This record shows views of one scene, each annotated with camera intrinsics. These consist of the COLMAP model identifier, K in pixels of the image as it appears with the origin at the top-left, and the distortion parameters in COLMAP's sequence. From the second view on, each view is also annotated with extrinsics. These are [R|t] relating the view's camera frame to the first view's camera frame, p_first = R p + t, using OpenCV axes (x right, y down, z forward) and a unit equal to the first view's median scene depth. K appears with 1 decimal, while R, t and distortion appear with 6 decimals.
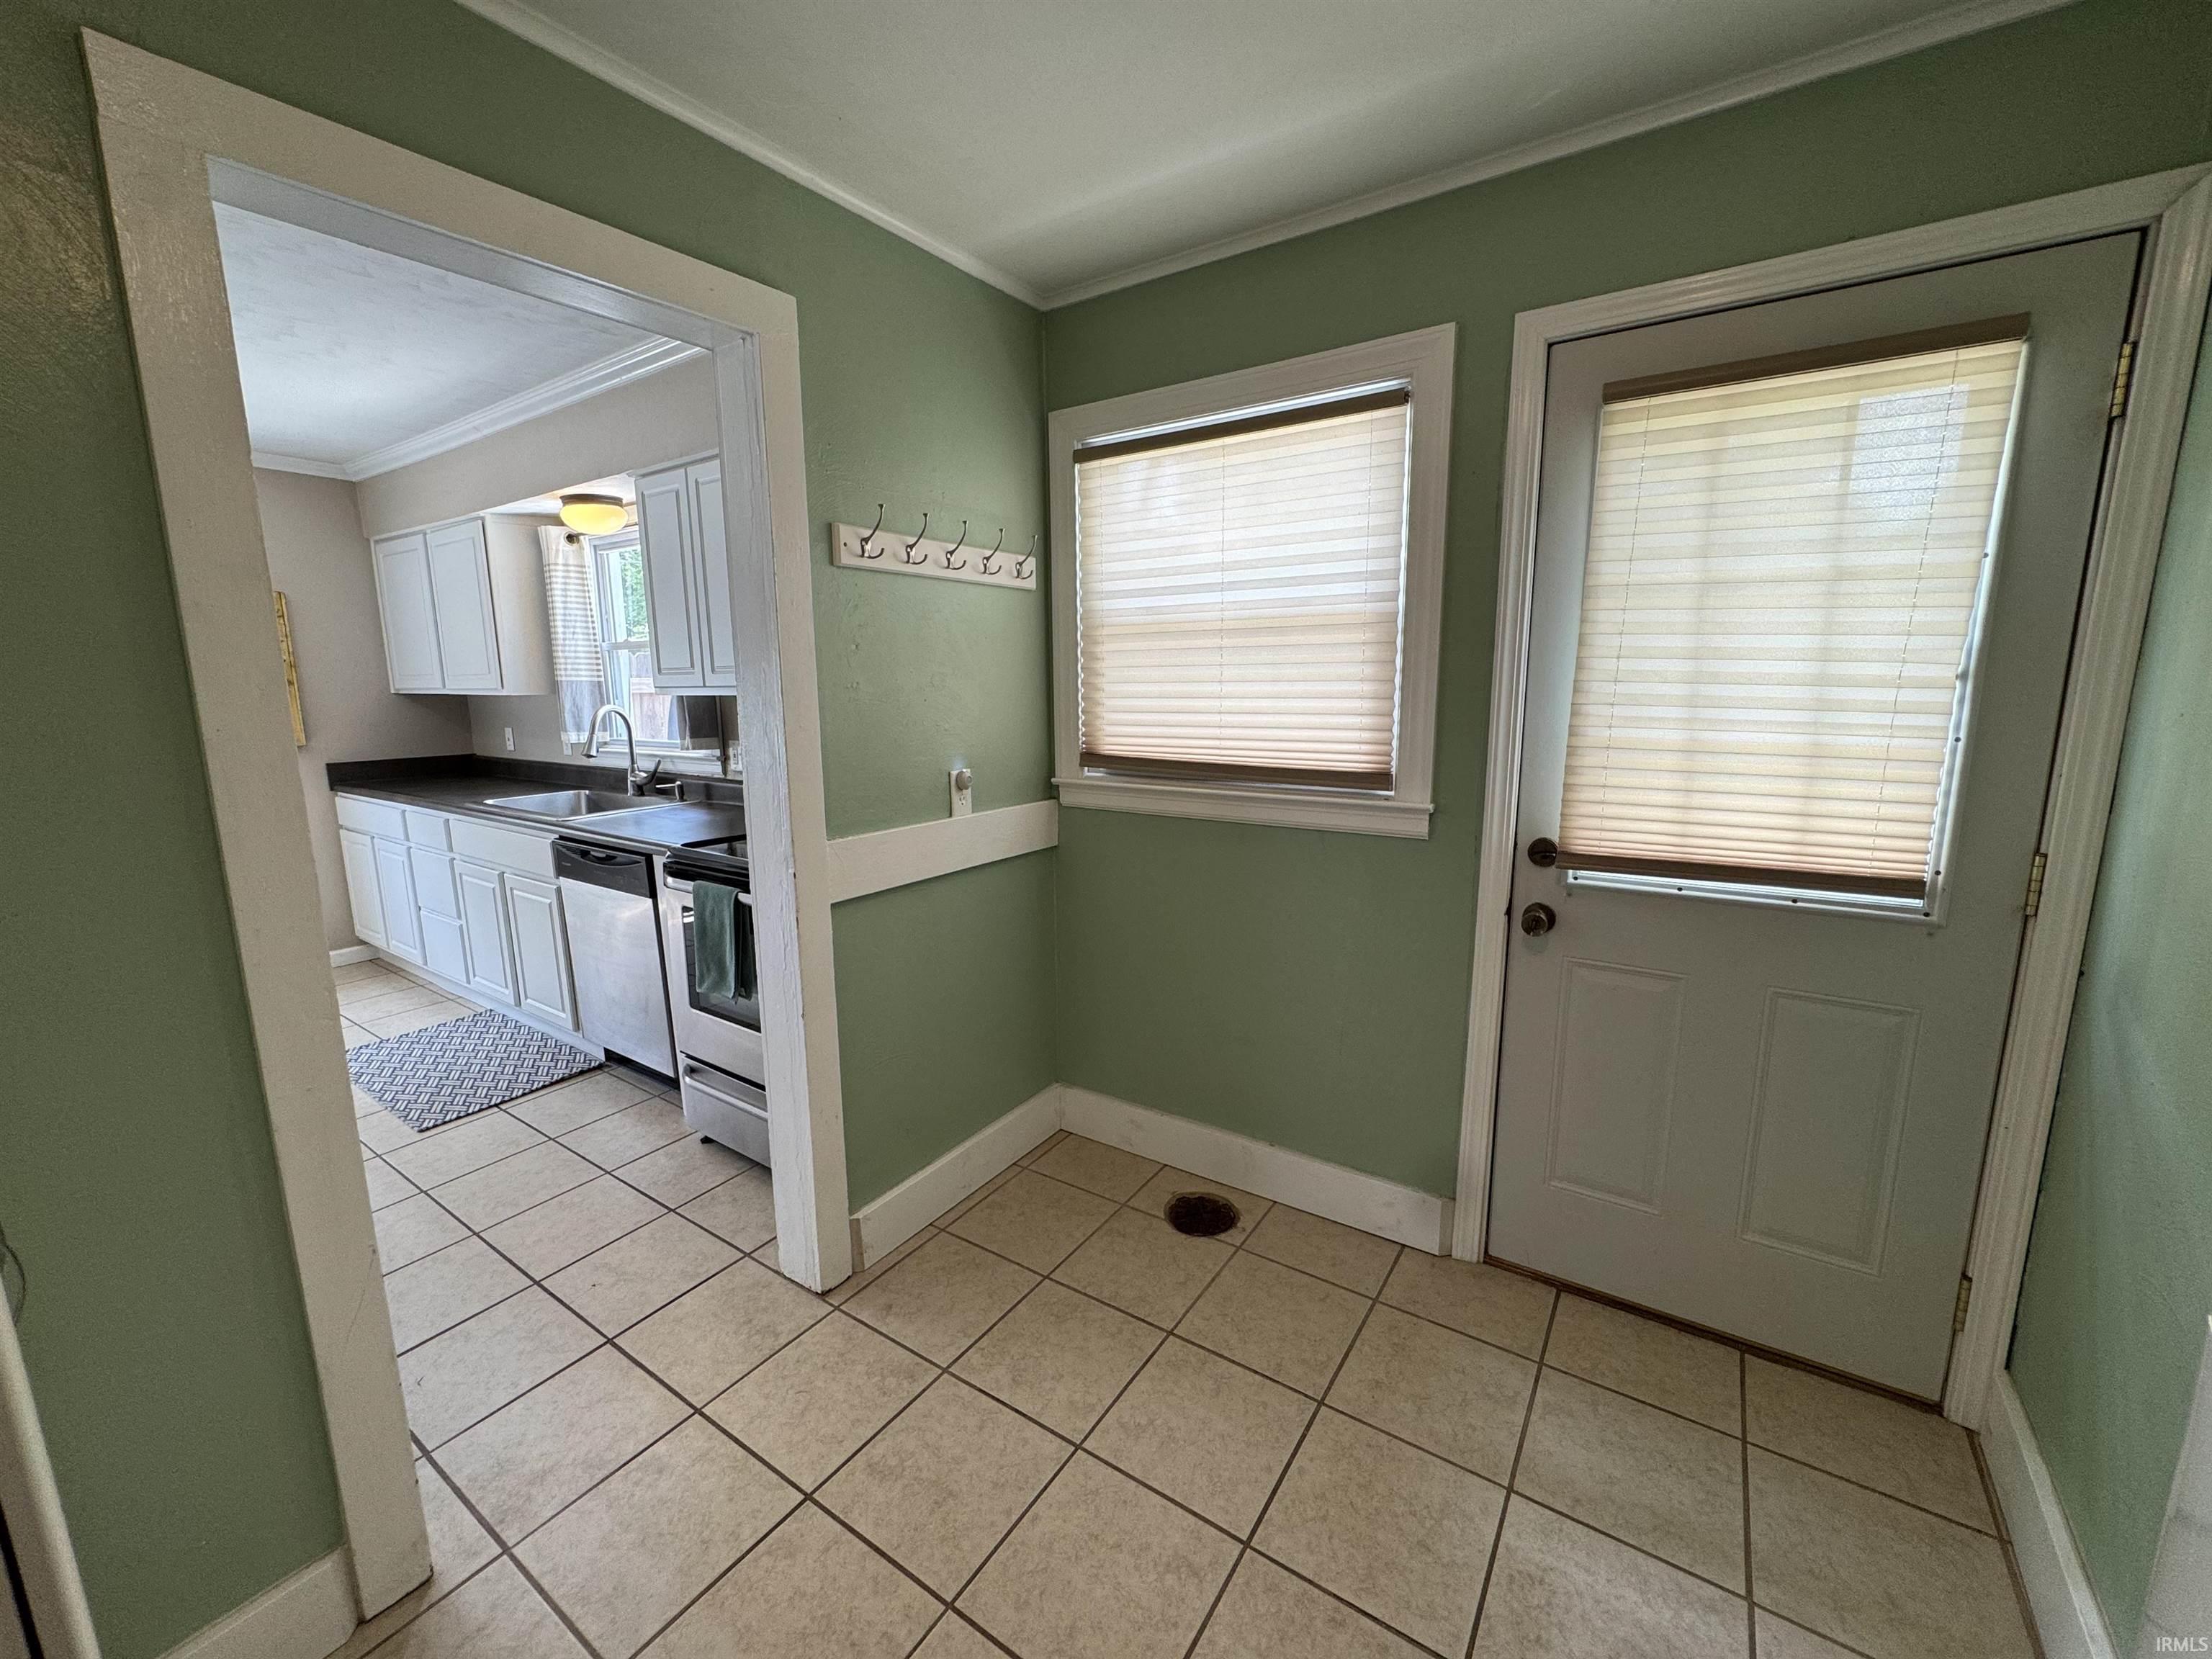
lens RADIAL K [[884.3, 0, 1103.3], [0, 884.3, 828.8], [0, 0, 1]] dist [-0.003421, 0.000293]
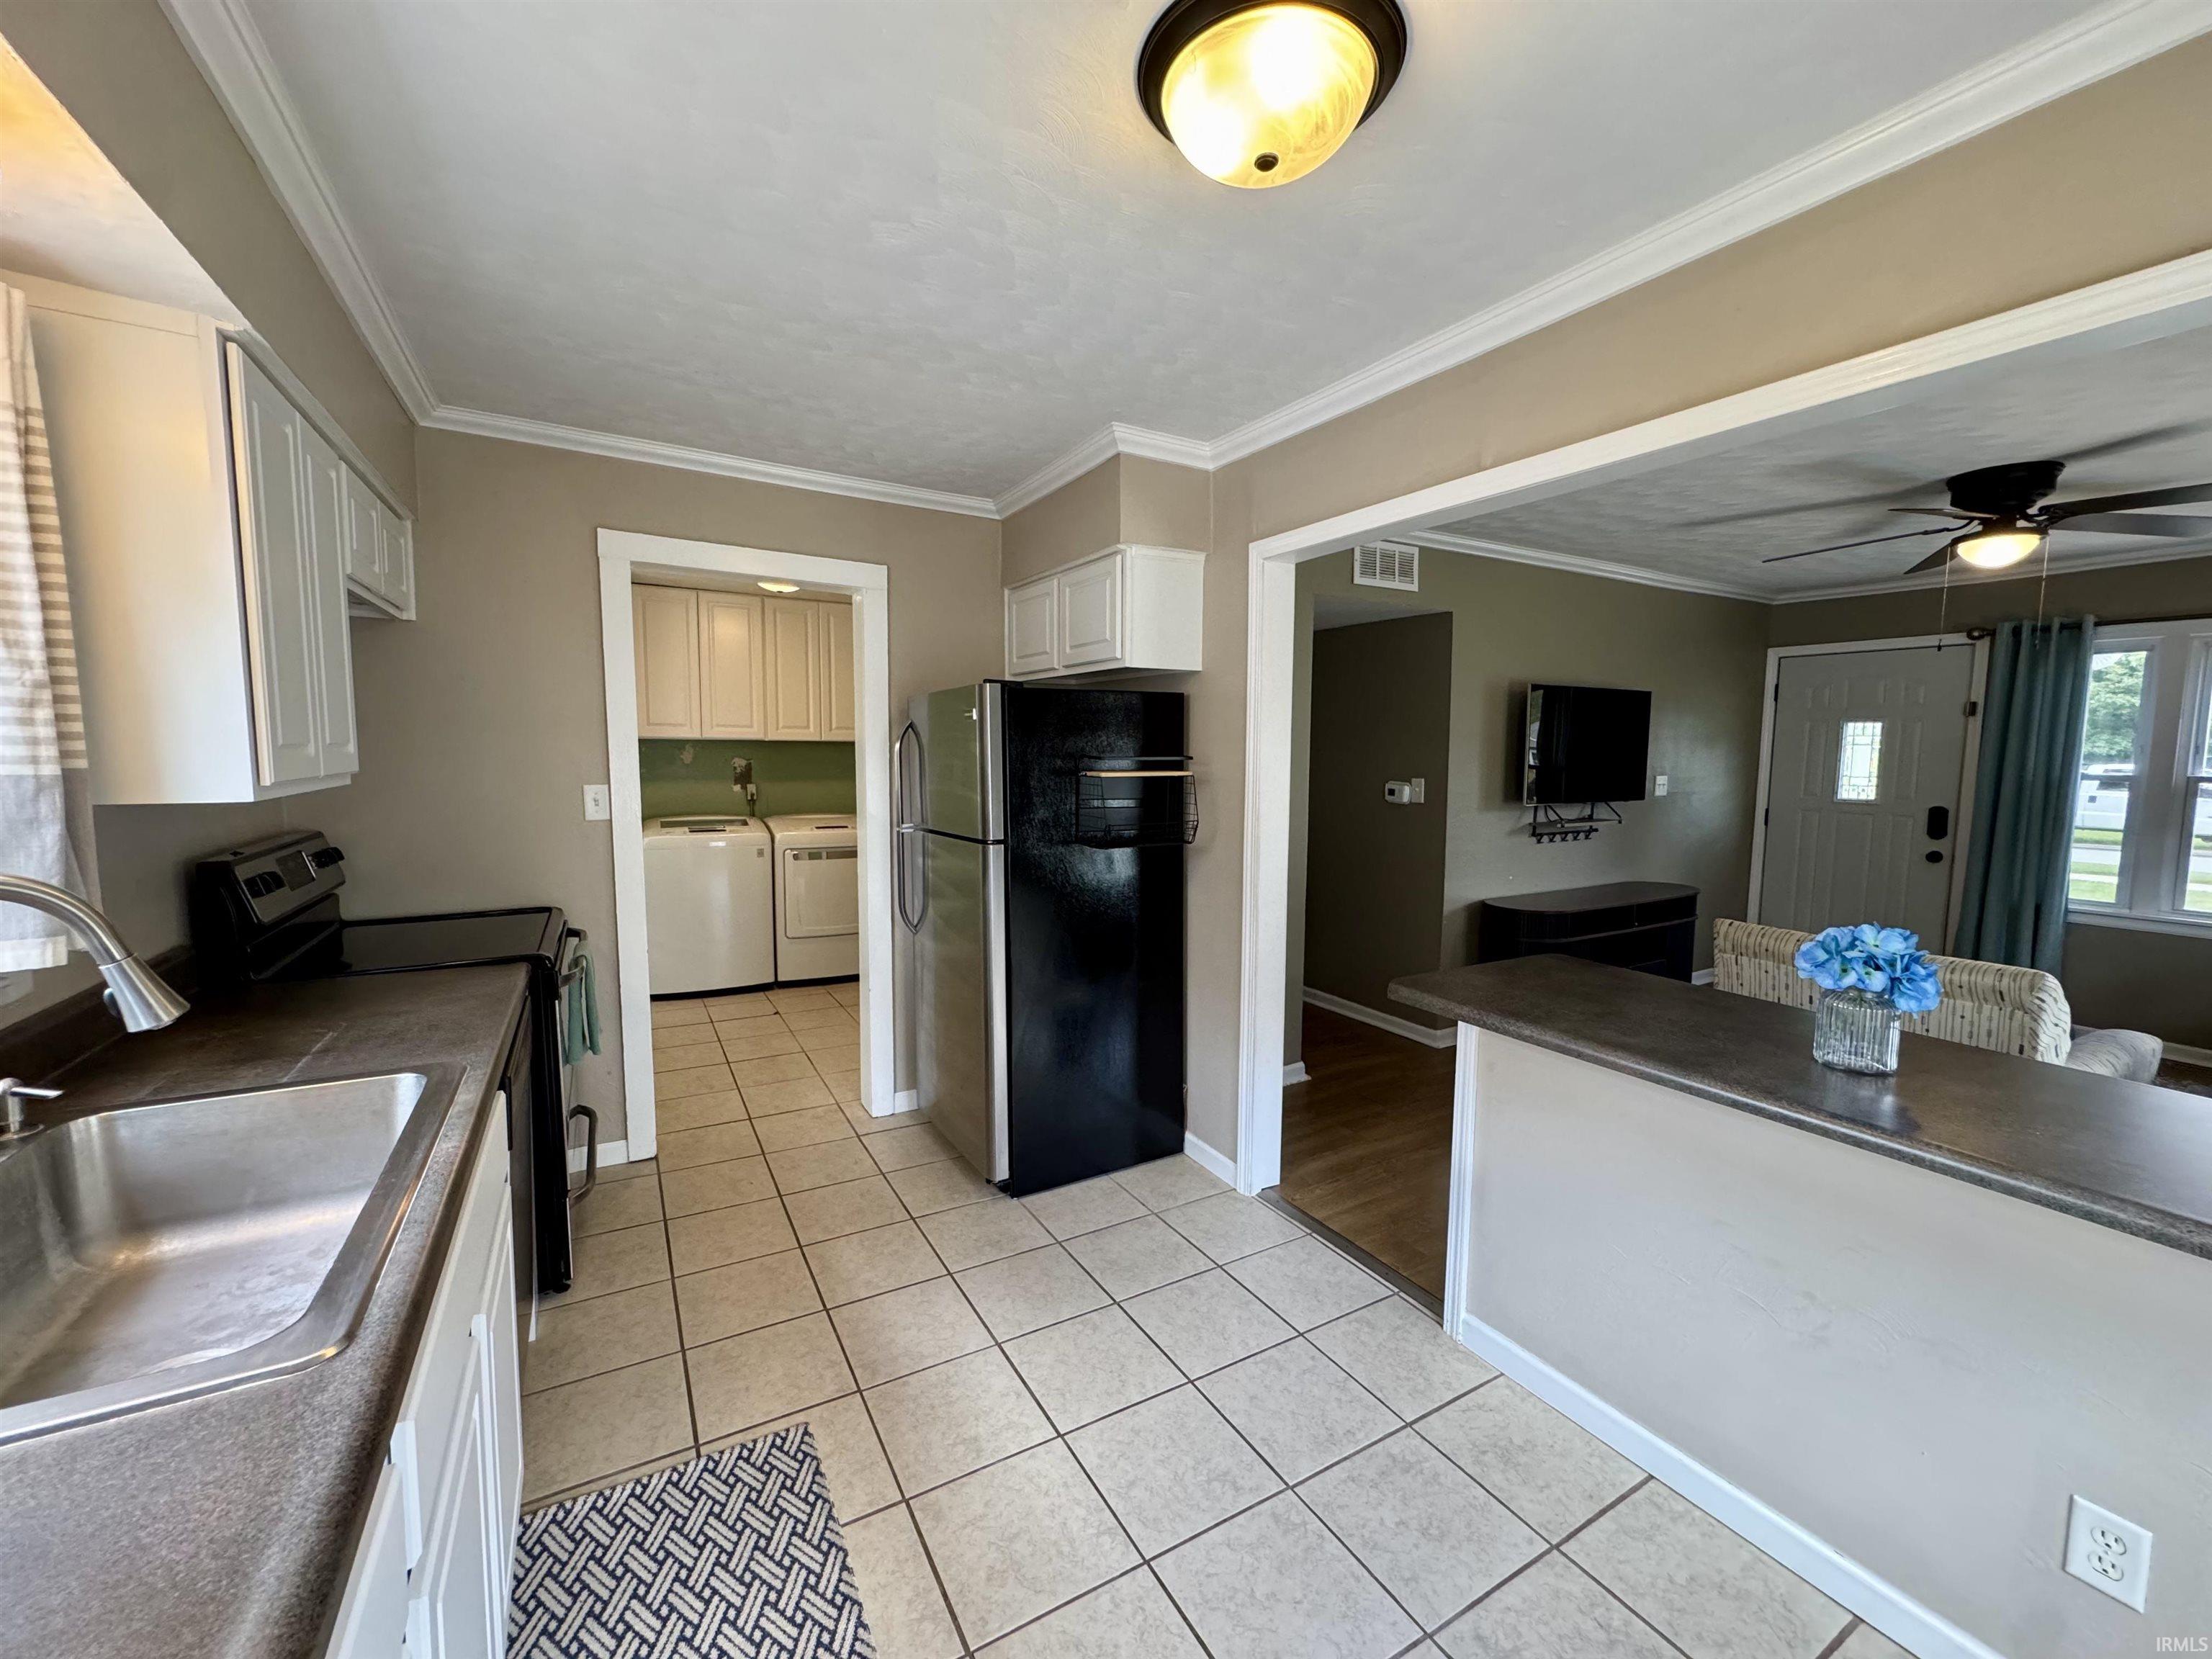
lens RADIAL K [[884.3, 0, 1103.3], [0, 884.3, 828.8], [0, 0, 1]] dist [-0.003421, 0.000293]
pose [[-0.897598, -0.039619, 0.439030, -0.997197], [0.072798, 0.968955, 0.236276, -0.192922], [-0.434762, 0.244042, -0.866848, 1.092389]]
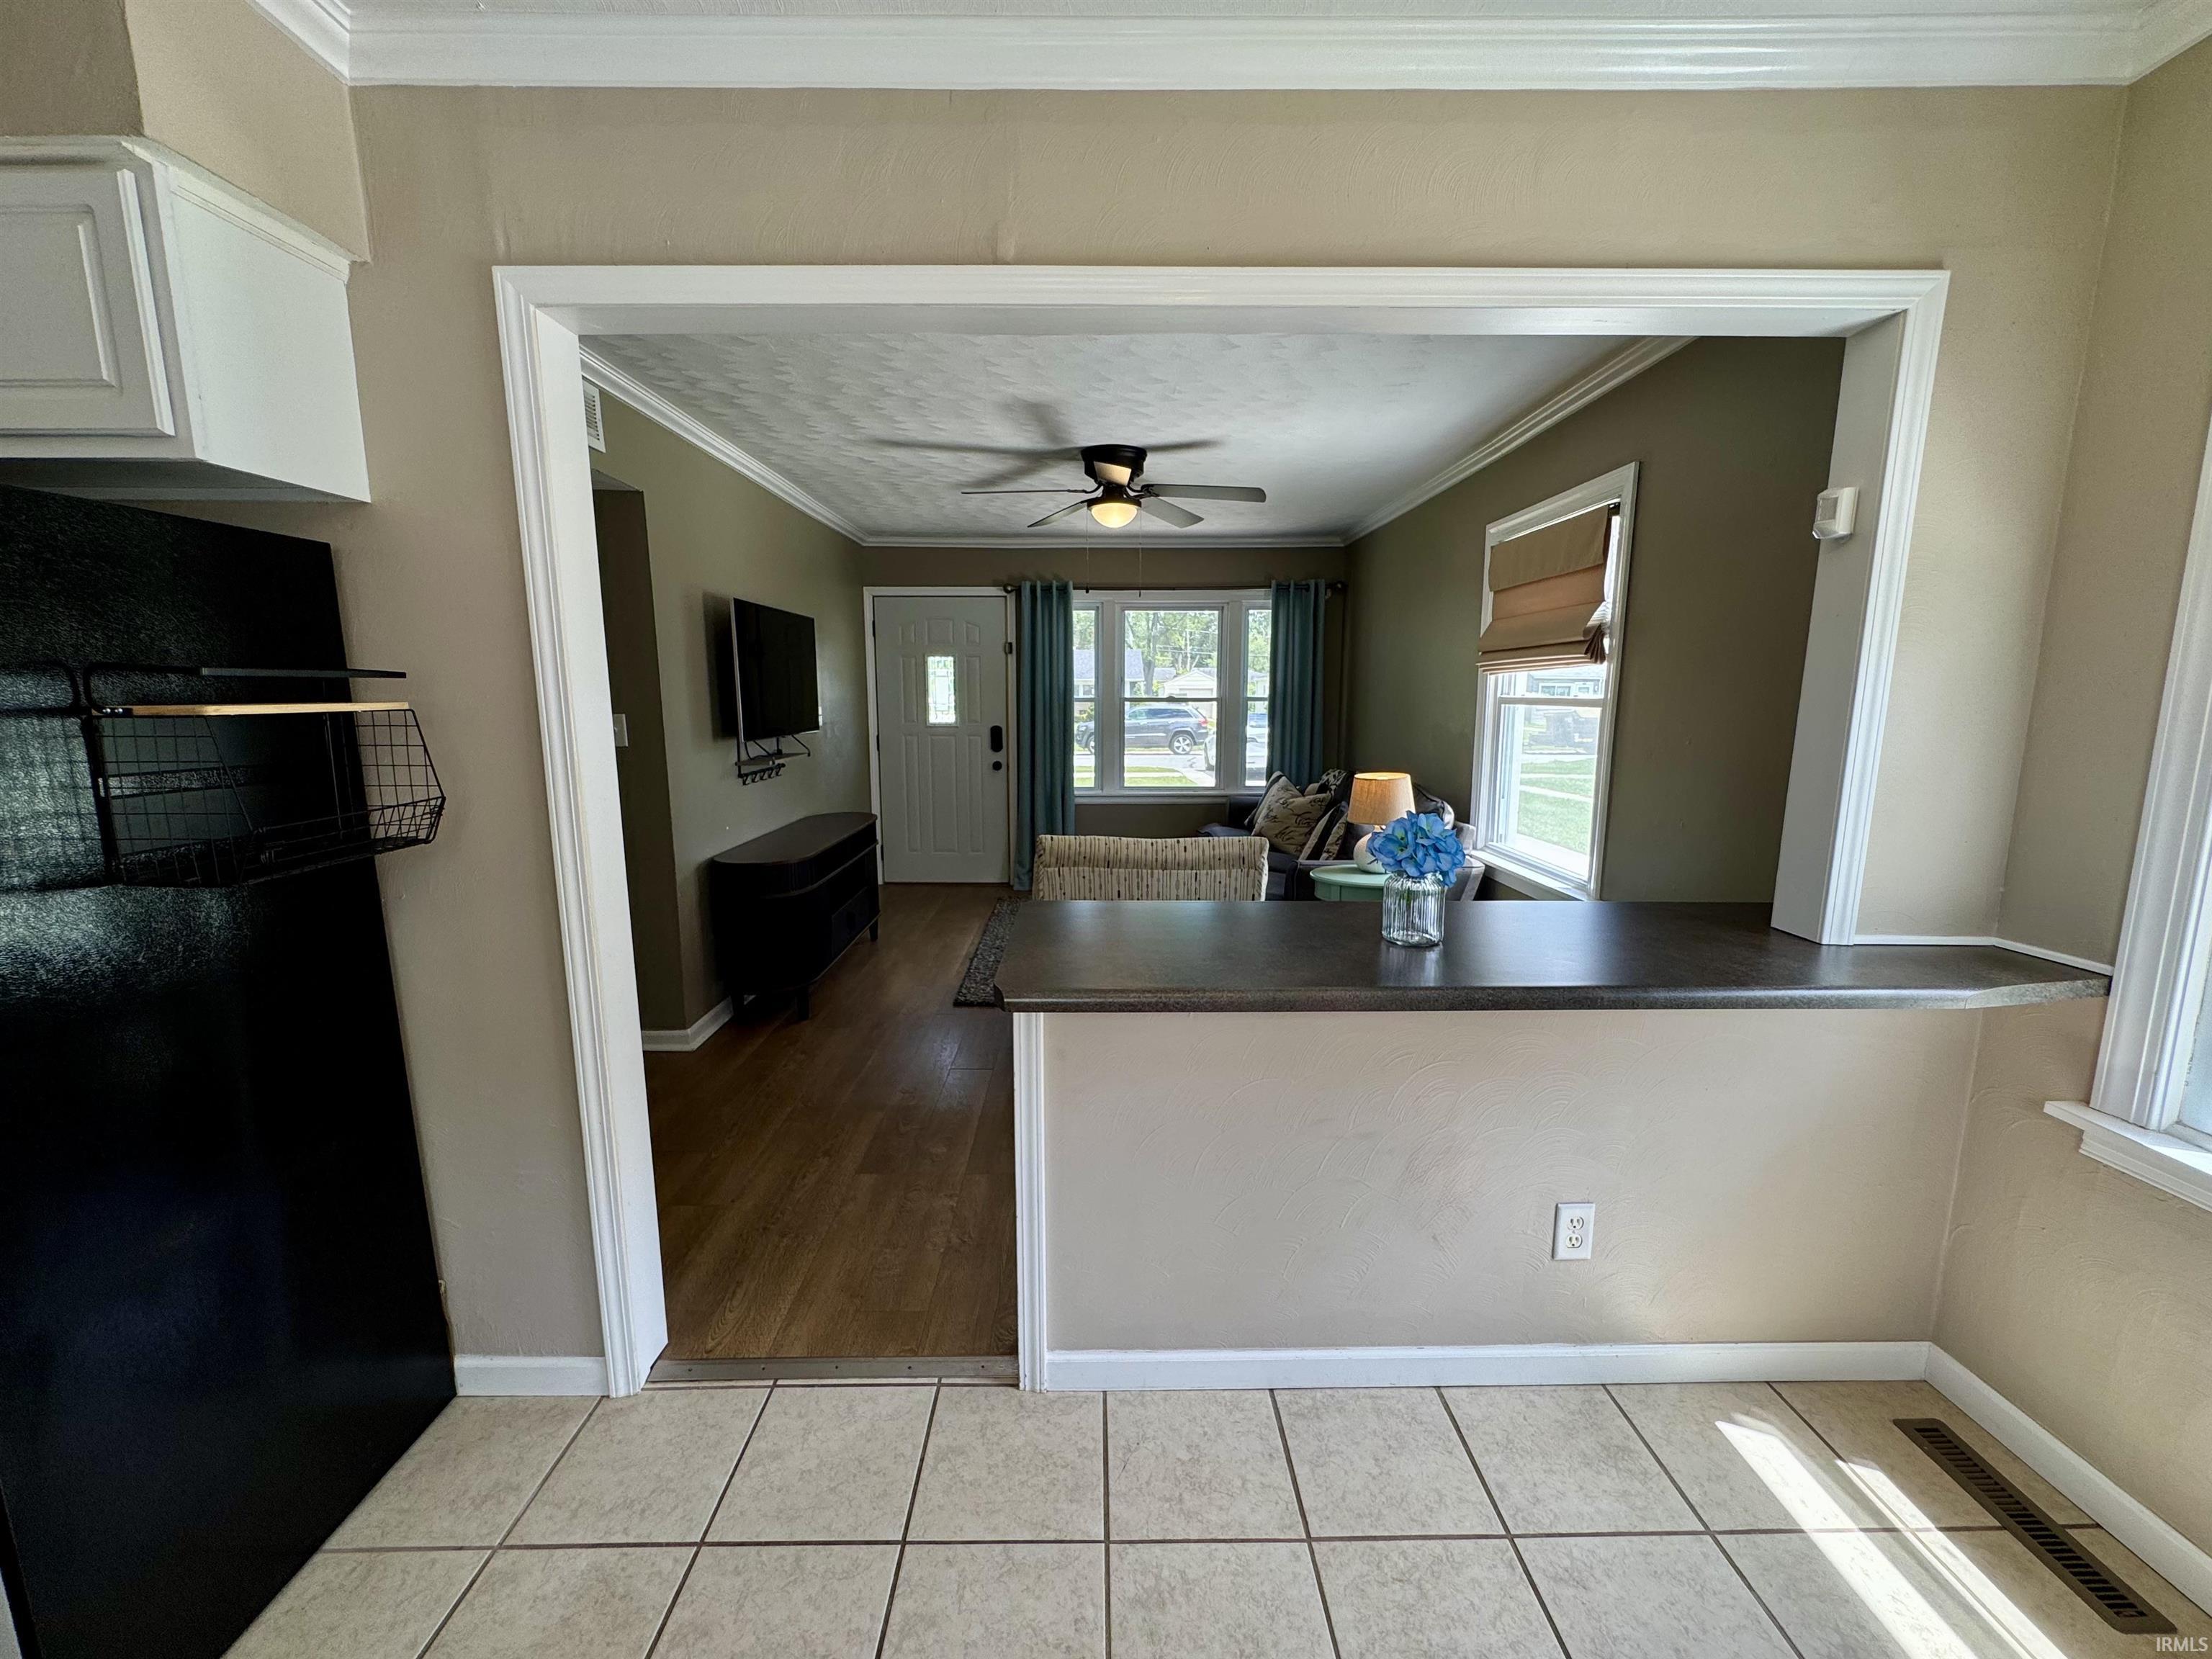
lens RADIAL K [[884.3, 0, 1103.3], [0, 884.3, 828.8], [0, 0, 1]] dist [-0.003421, 0.000293]
pose [[-0.823758, 0.094179, -0.559065, -0.739629], [-0.087903, 0.952964, 0.290057, -0.136706], [0.560086, 0.288080, -0.776733, 0.854929]]
